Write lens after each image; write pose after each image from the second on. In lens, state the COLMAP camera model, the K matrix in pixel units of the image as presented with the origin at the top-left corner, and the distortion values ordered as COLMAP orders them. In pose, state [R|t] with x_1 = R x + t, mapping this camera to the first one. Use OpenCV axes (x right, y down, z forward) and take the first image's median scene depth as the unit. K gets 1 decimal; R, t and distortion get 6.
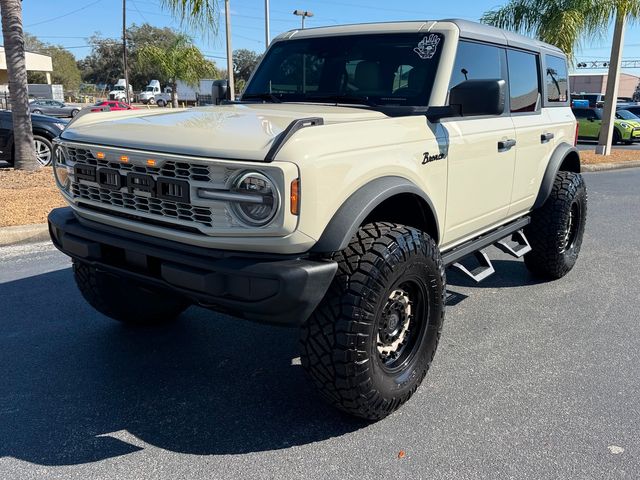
lens RADIAL K [[603.0, 0, 323.6], [0, 603.0, 245.1], [0, 0, 1]] dist [0.046532, 0.000000]
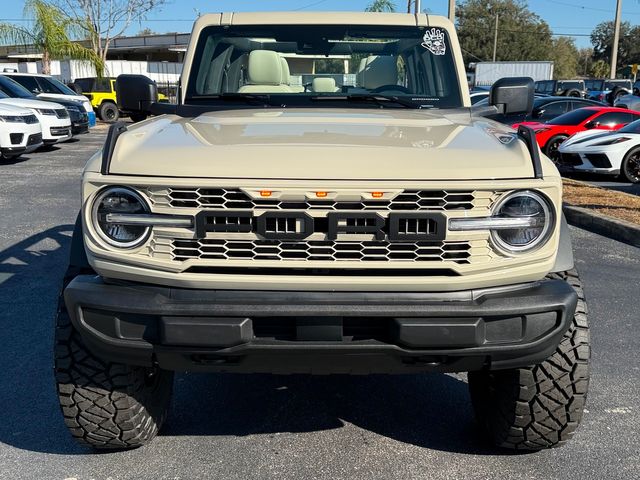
lens RADIAL K [[603.0, 0, 366.7], [0, 603.0, 239.8], [0, 0, 1]] dist [0.046532, 0.000000]
pose [[0.782467, -0.164935, 0.600451, -0.725298], [0.153368, 0.985624, 0.070878, -0.131014], [-0.603509, 0.036630, 0.796514, 0.394526]]
